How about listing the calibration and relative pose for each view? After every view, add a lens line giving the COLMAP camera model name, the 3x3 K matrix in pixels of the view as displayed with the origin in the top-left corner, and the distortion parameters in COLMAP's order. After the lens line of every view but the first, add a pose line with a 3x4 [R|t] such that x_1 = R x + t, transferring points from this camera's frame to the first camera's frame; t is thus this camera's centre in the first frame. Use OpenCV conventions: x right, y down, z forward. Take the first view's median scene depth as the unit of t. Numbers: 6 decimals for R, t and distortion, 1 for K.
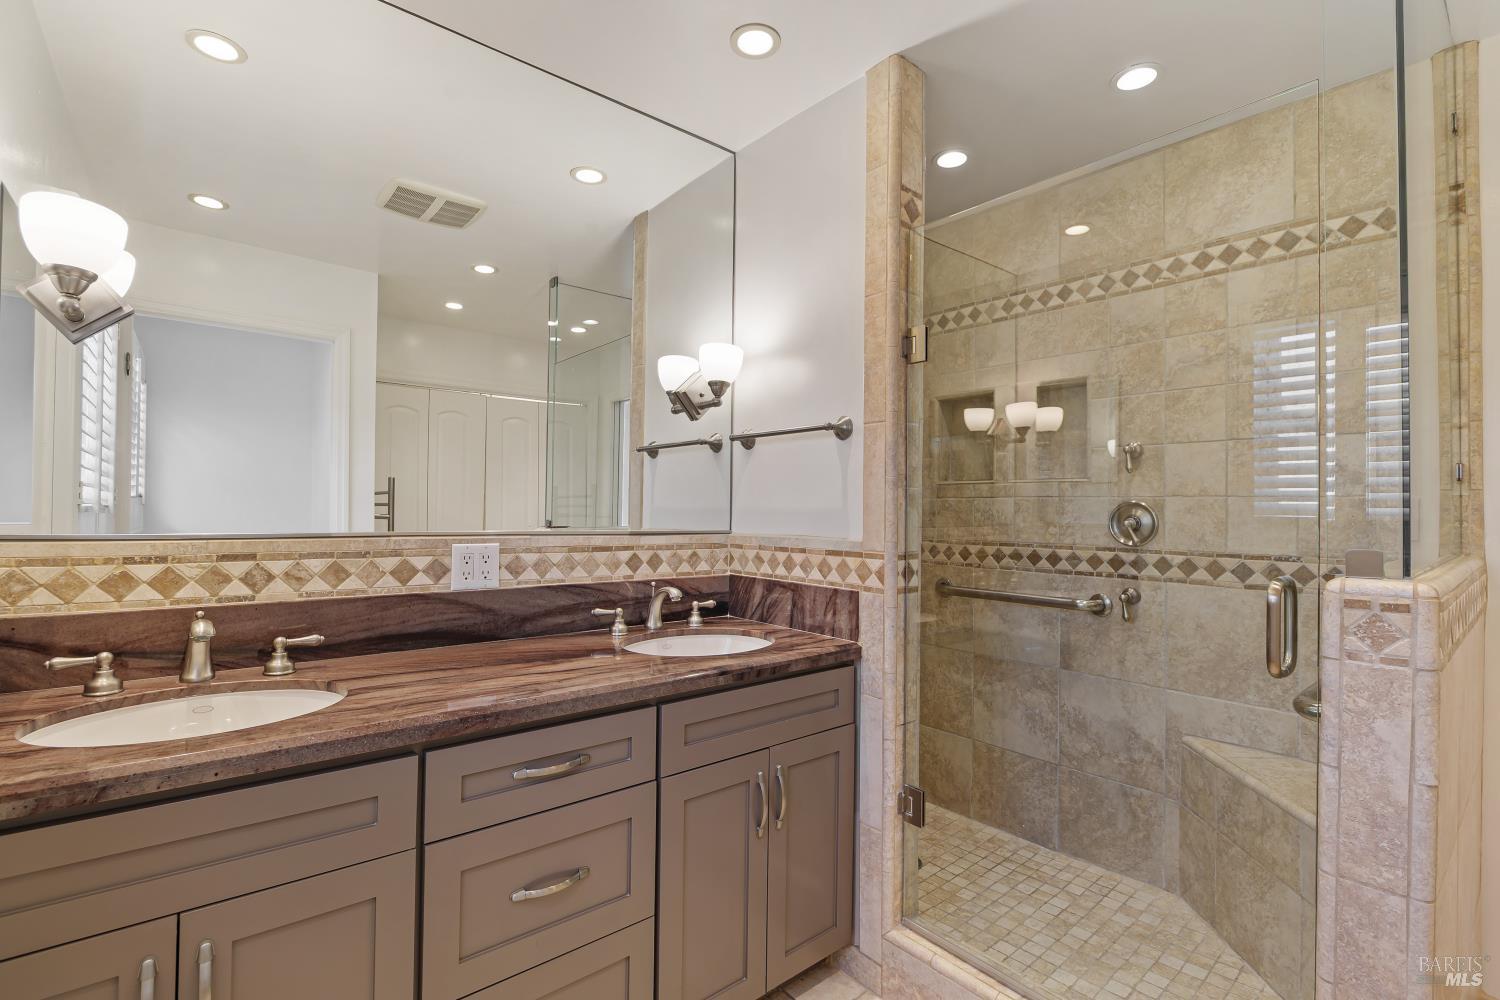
lens RADIAL K [[687.2, 0, 752.4], [0, 687.2, 496.5], [0, 0, 1]] dist [0.002182, -0.000464]
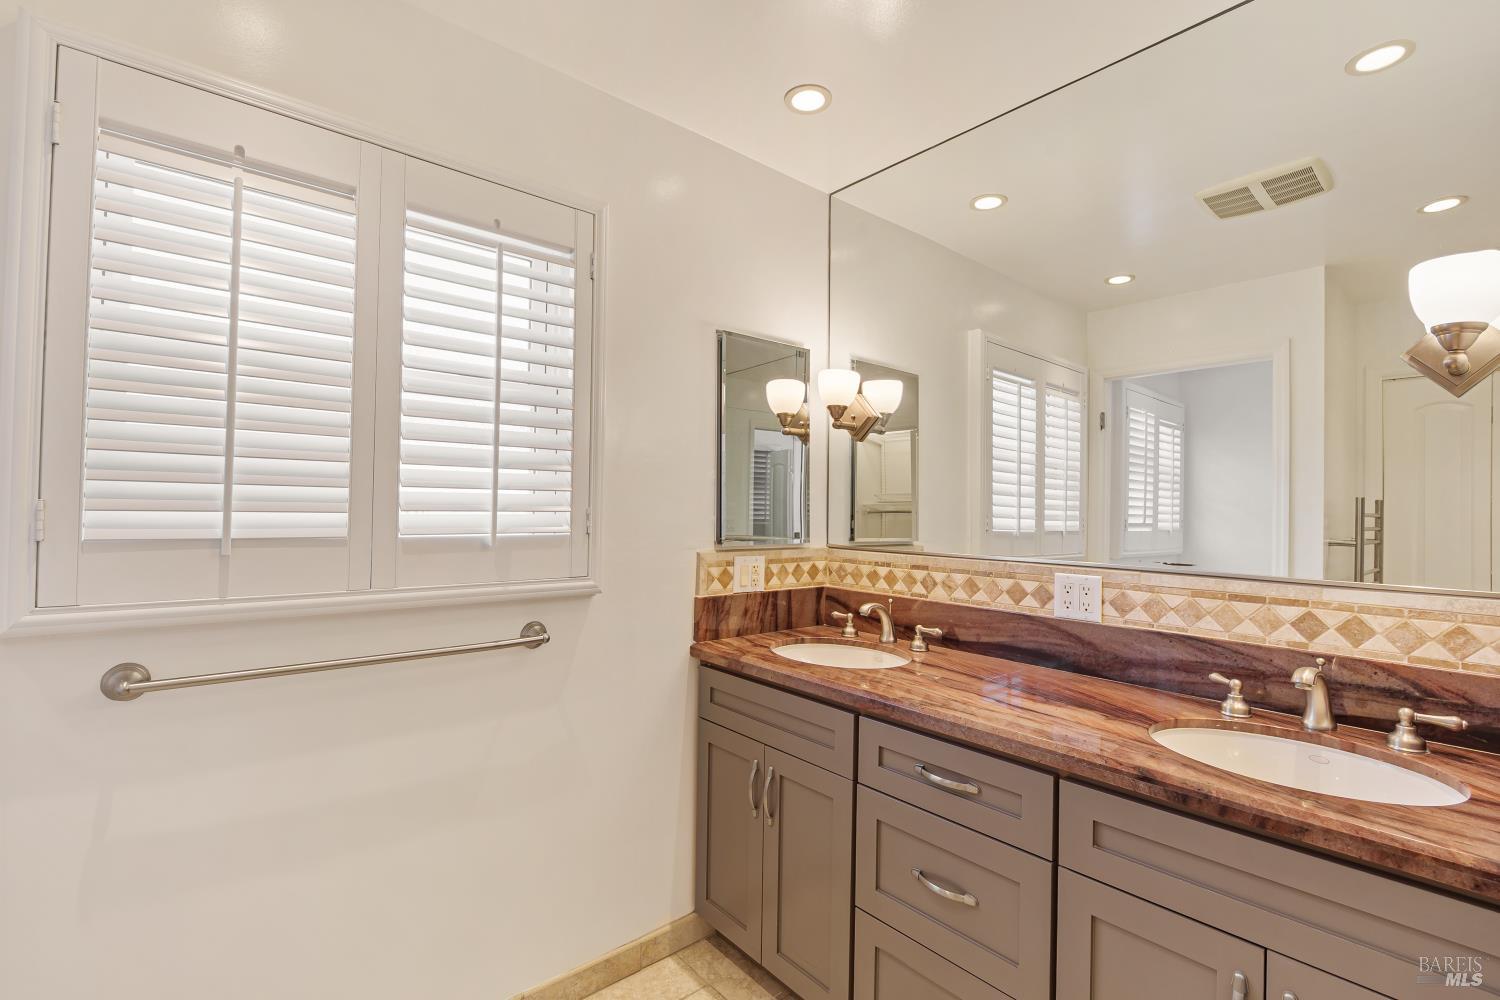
lens RADIAL K [[687.2, 0, 753.2], [0, 687.2, 509.0], [0, 0, 1]] dist [0.002182, -0.000464]
pose [[0.002413, -0.015795, -0.999872, 0.615240], [0.003783, 0.999868, -0.015786, -0.012981], [0.999990, -0.003744, 0.002473, 0.535147]]
